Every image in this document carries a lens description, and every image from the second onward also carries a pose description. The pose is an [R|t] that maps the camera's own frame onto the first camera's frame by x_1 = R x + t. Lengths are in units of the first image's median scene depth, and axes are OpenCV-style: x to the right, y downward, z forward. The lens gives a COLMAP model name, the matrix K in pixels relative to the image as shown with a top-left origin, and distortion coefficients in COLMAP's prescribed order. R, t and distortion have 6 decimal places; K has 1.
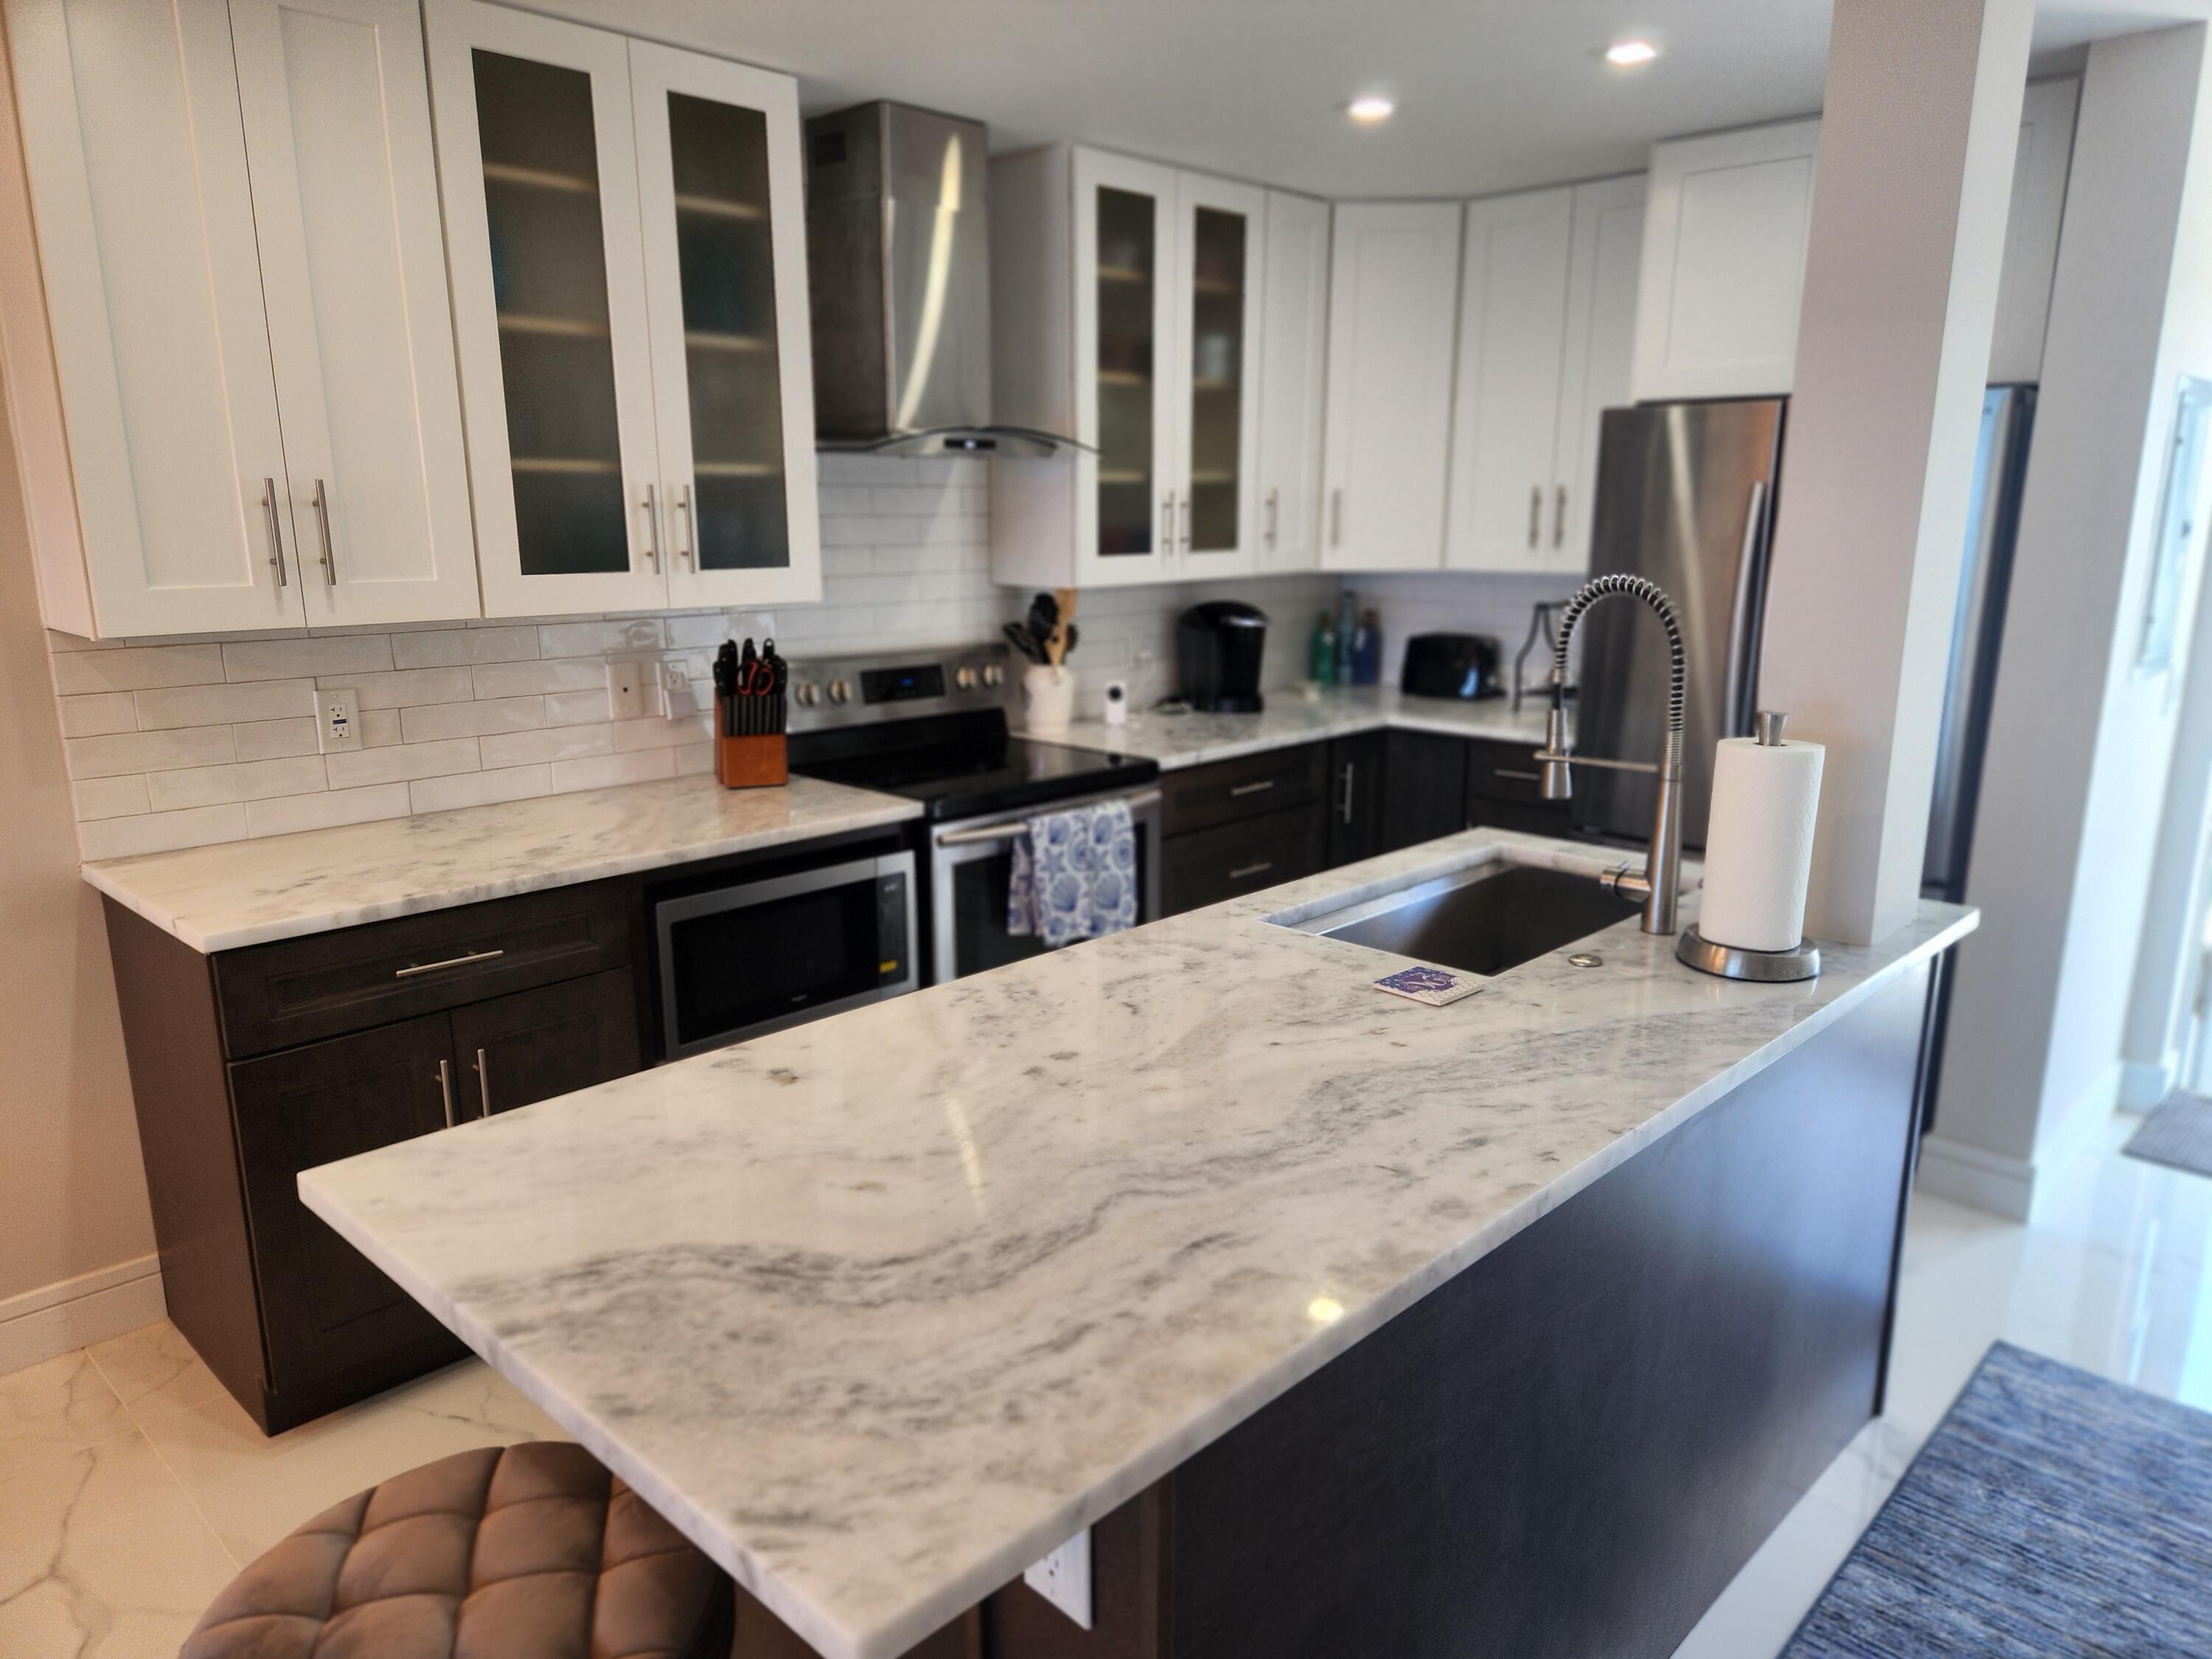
lens RADIAL K [[1467.6, 0, 1109.5], [0, 1467.6, 852.5], [0, 0, 1]] dist [0.071112, -0.071526]
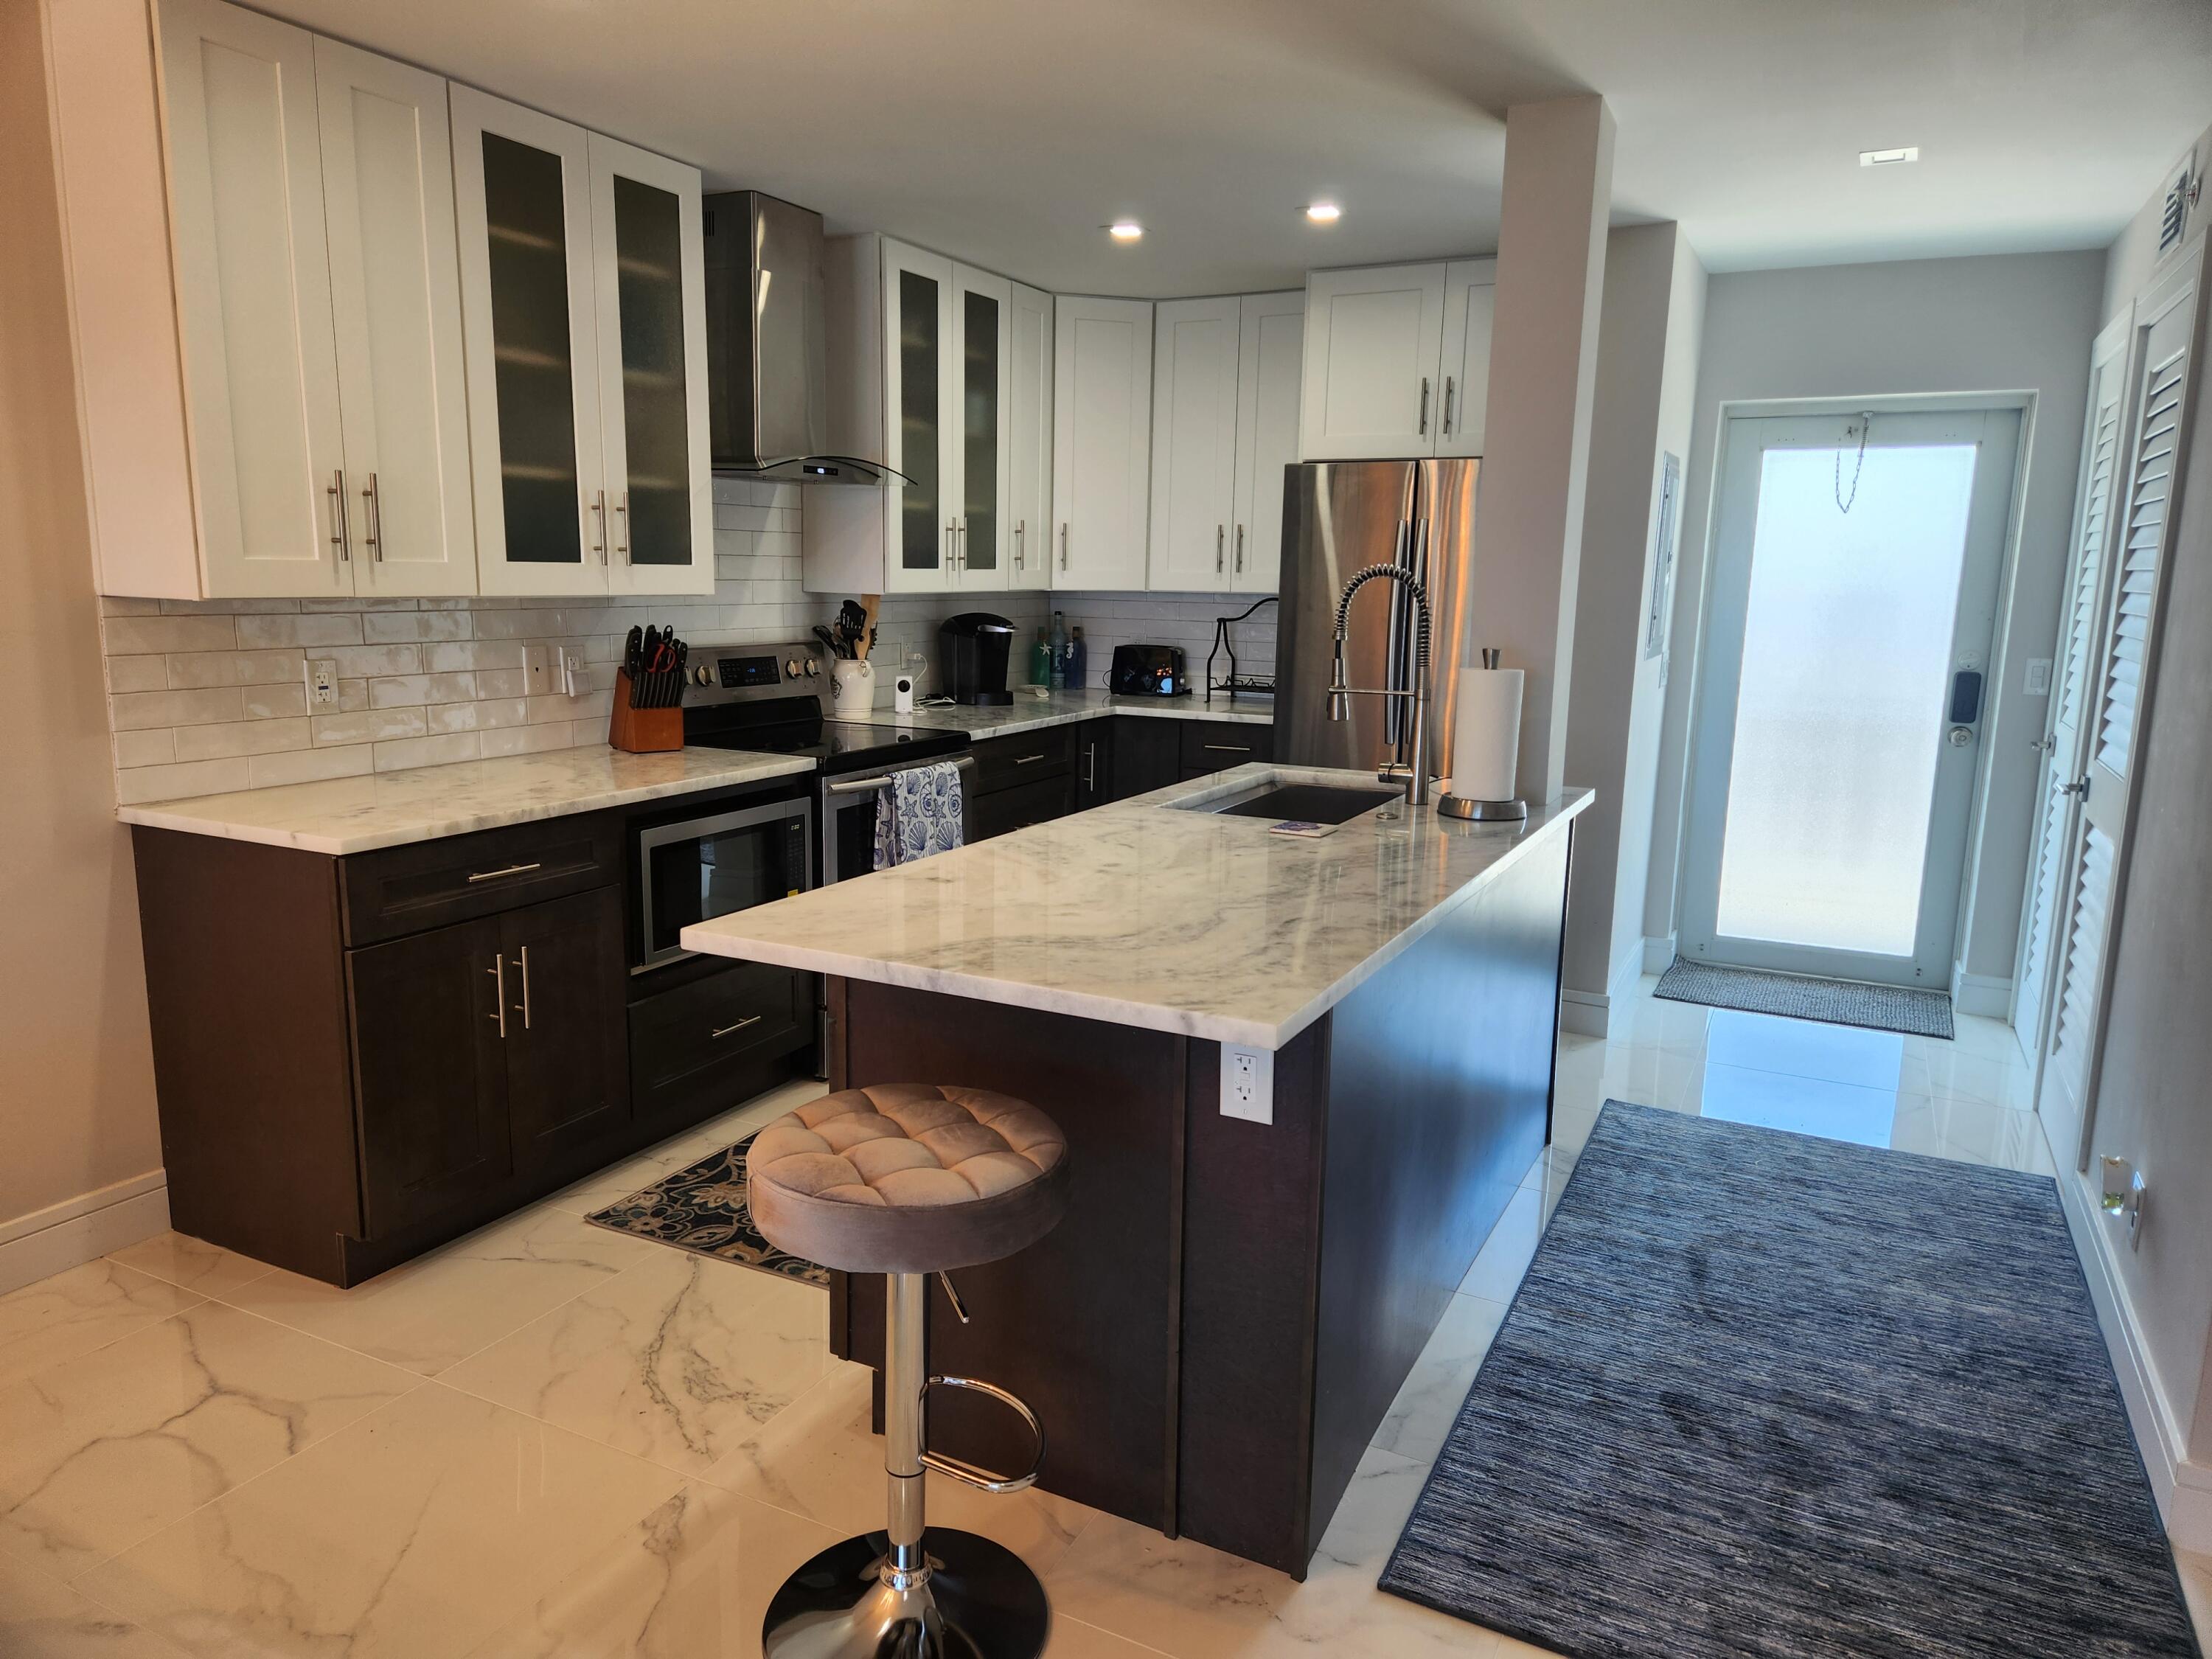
lens RADIAL K [[1458.0, 0, 1073.0], [0, 1458.0, 840.9], [0, 0, 1]] dist [0.069230, -0.063464]
pose [[0.960064, -0.035577, 0.277508, -0.250047], [0.048657, 0.997999, -0.040386, 0.090330], [-0.275516, 0.052276, 0.959874, -0.210704]]
